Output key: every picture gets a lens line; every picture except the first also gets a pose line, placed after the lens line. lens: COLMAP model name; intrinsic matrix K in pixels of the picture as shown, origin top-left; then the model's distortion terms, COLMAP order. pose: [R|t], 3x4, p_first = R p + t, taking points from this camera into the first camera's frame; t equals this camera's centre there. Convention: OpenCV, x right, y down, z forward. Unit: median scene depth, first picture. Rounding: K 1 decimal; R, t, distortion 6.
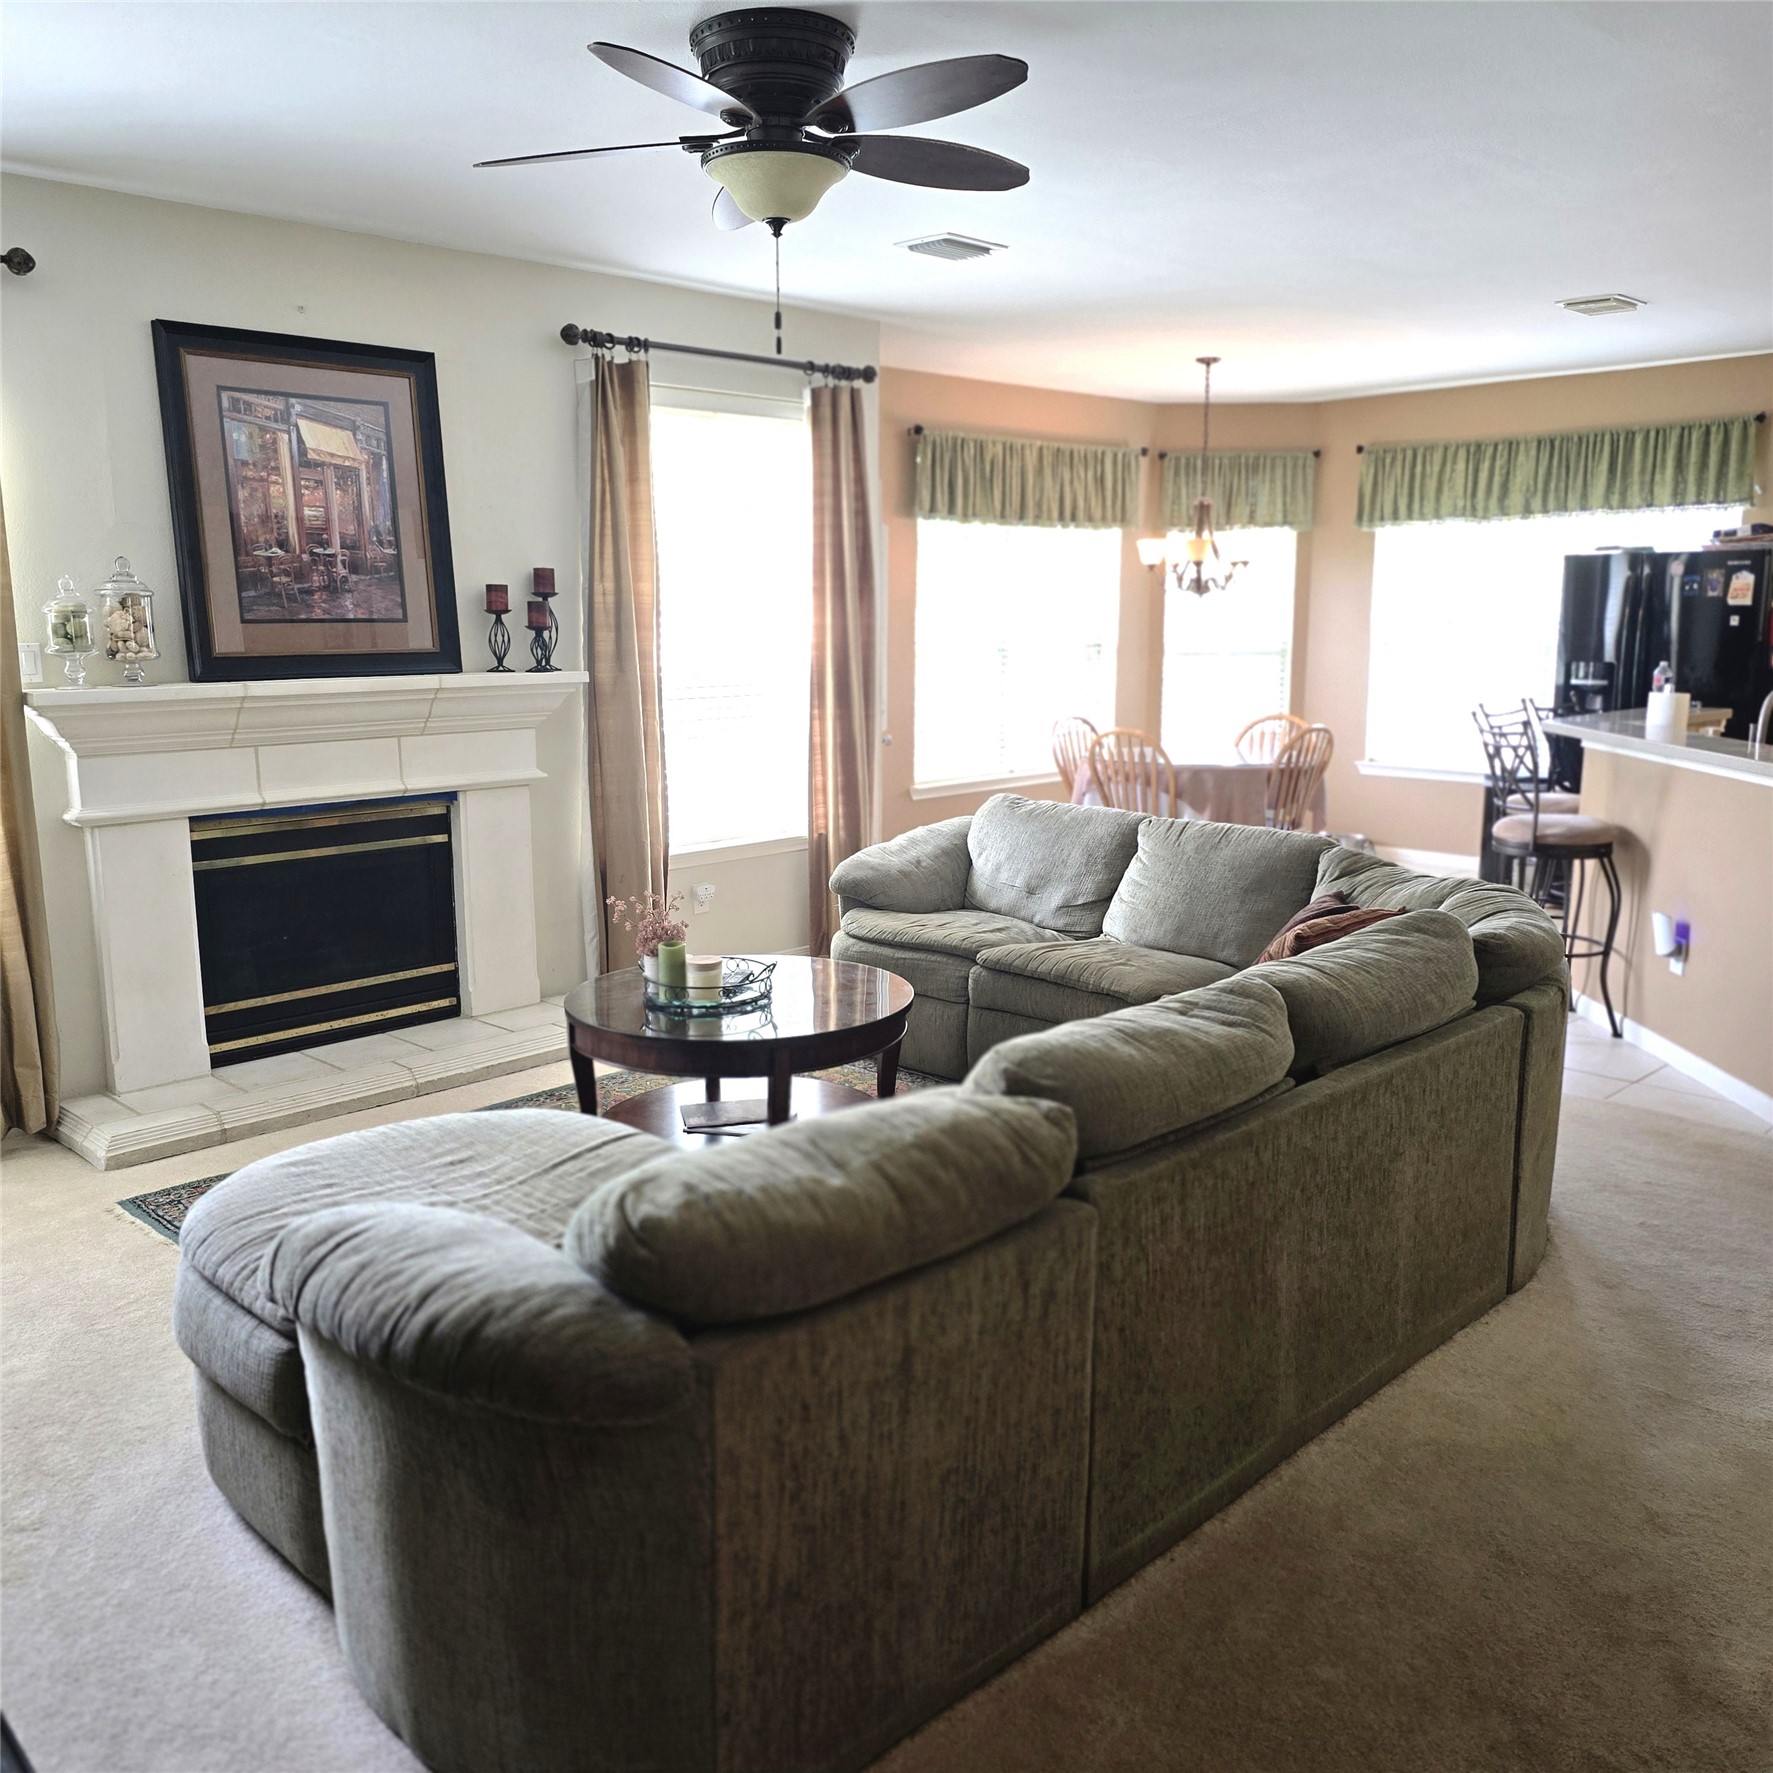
lens RADIAL K [[1583.5, 0, 879.3], [0, 1583.5, 881.2], [0, 0, 1]] dist [0.083309, -0.104820]
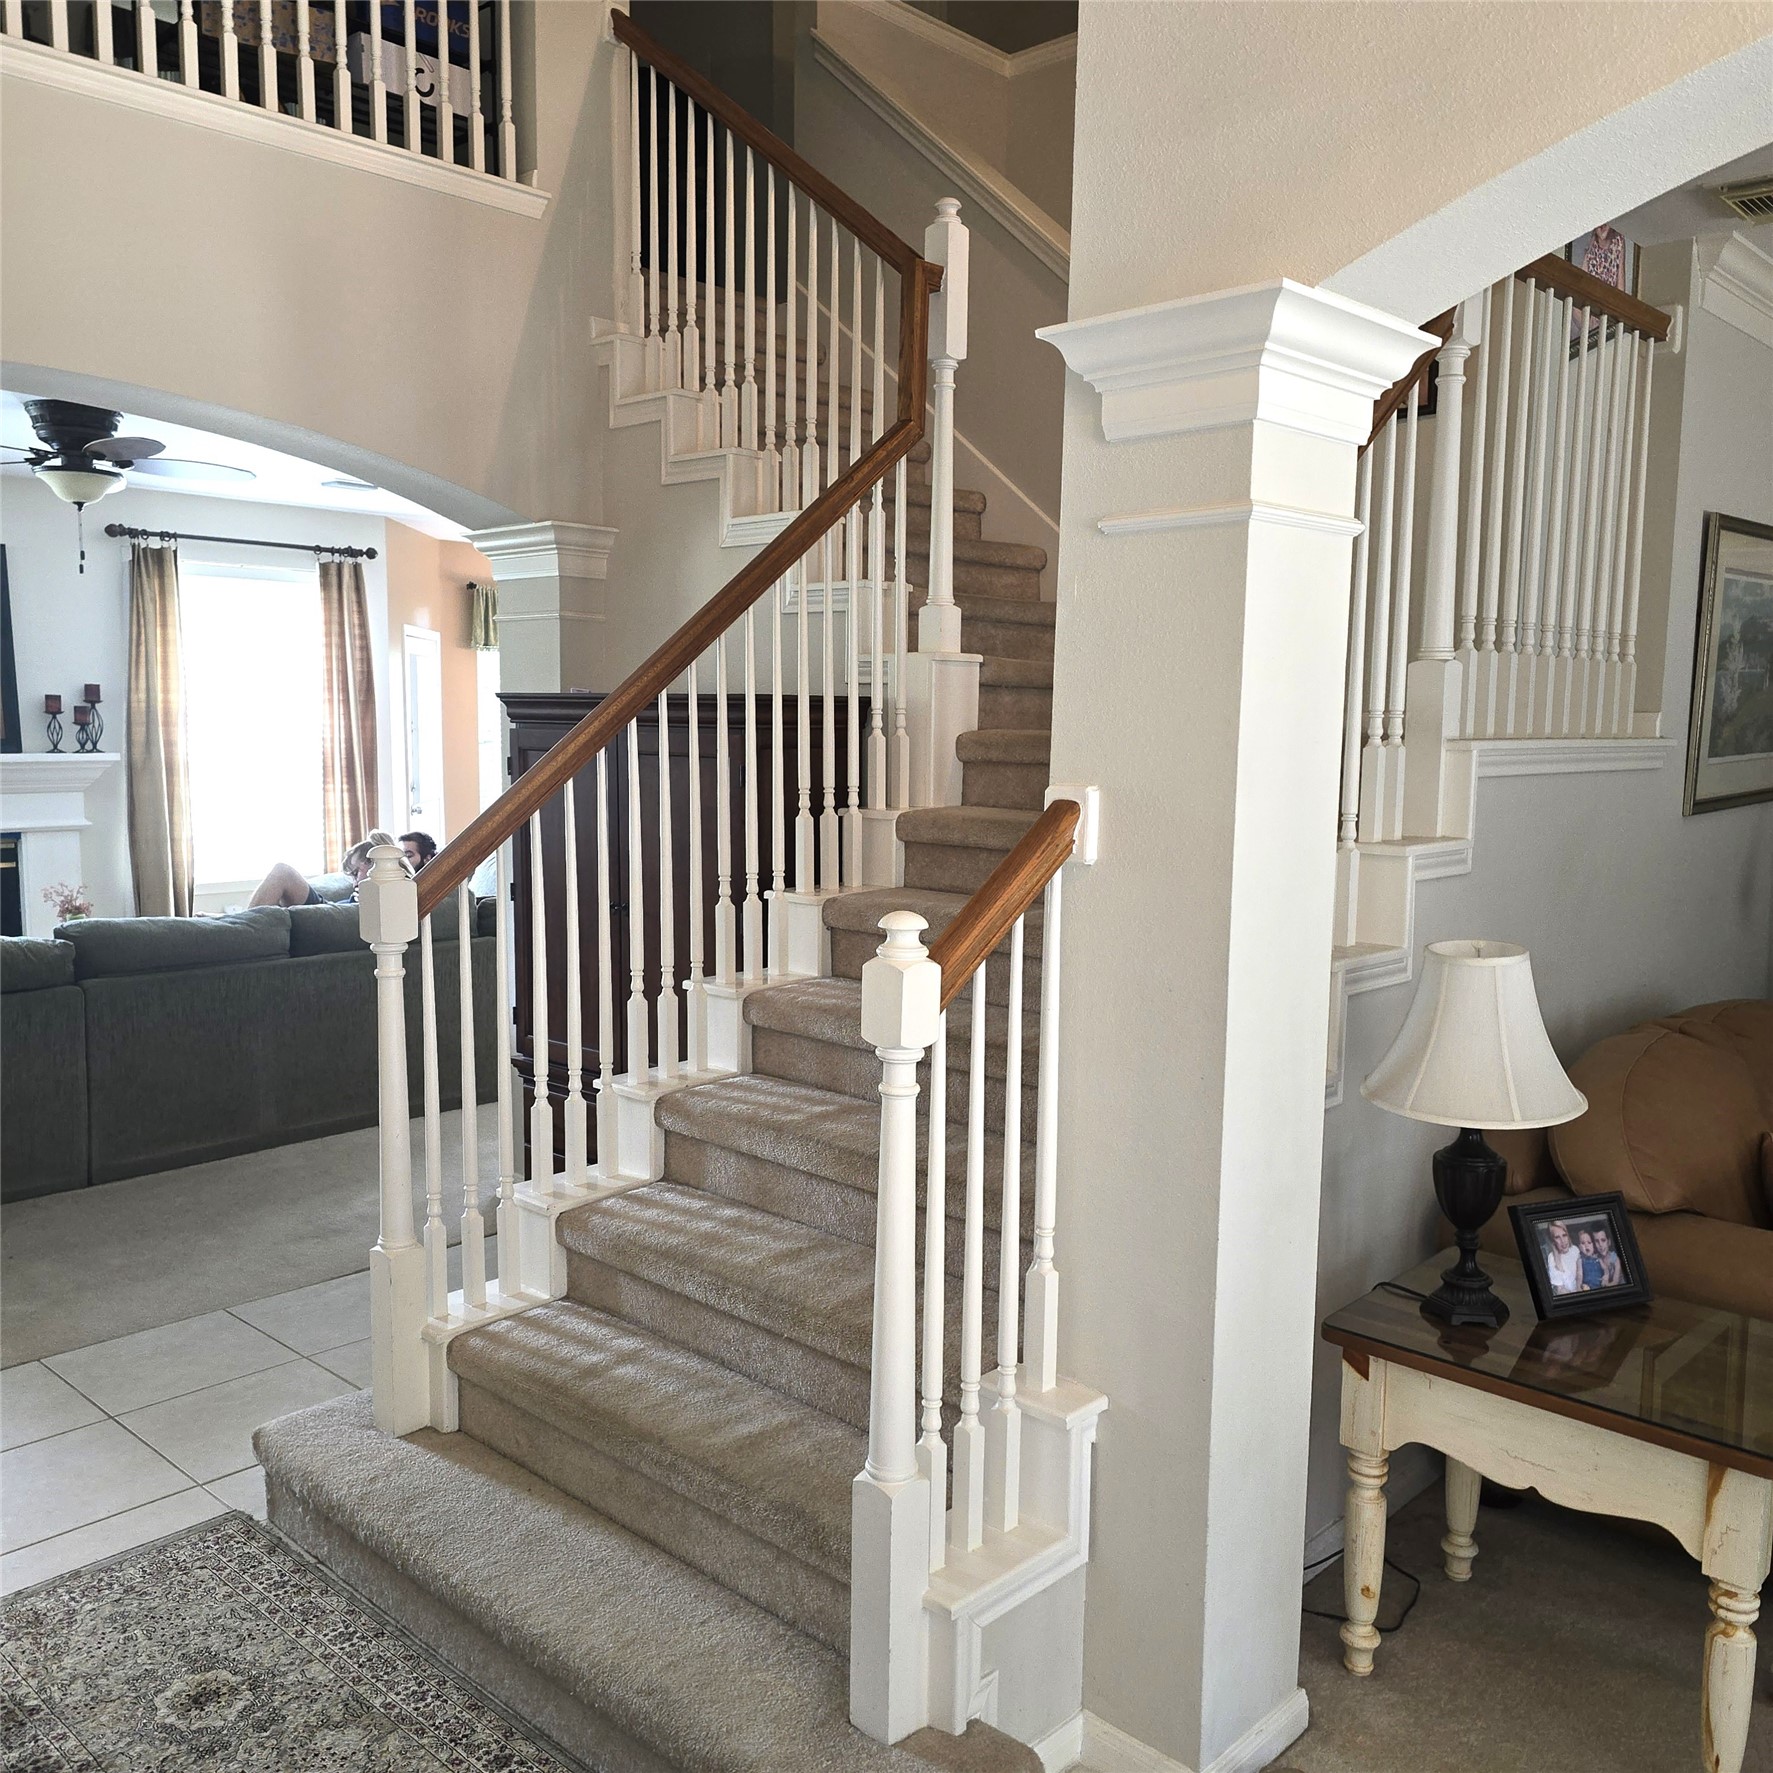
lens RADIAL K [[1583.5, 0, 888.7], [0, 1583.5, 903.5], [0, 0, 1]] dist [0.083309, -0.104820]
pose [[0.999249, 0.009453, 0.037576, 0.473066], [-0.007371, 0.998451, -0.055156, 0.083510], [-0.038039, 0.054838, 0.997770, -0.503728]]
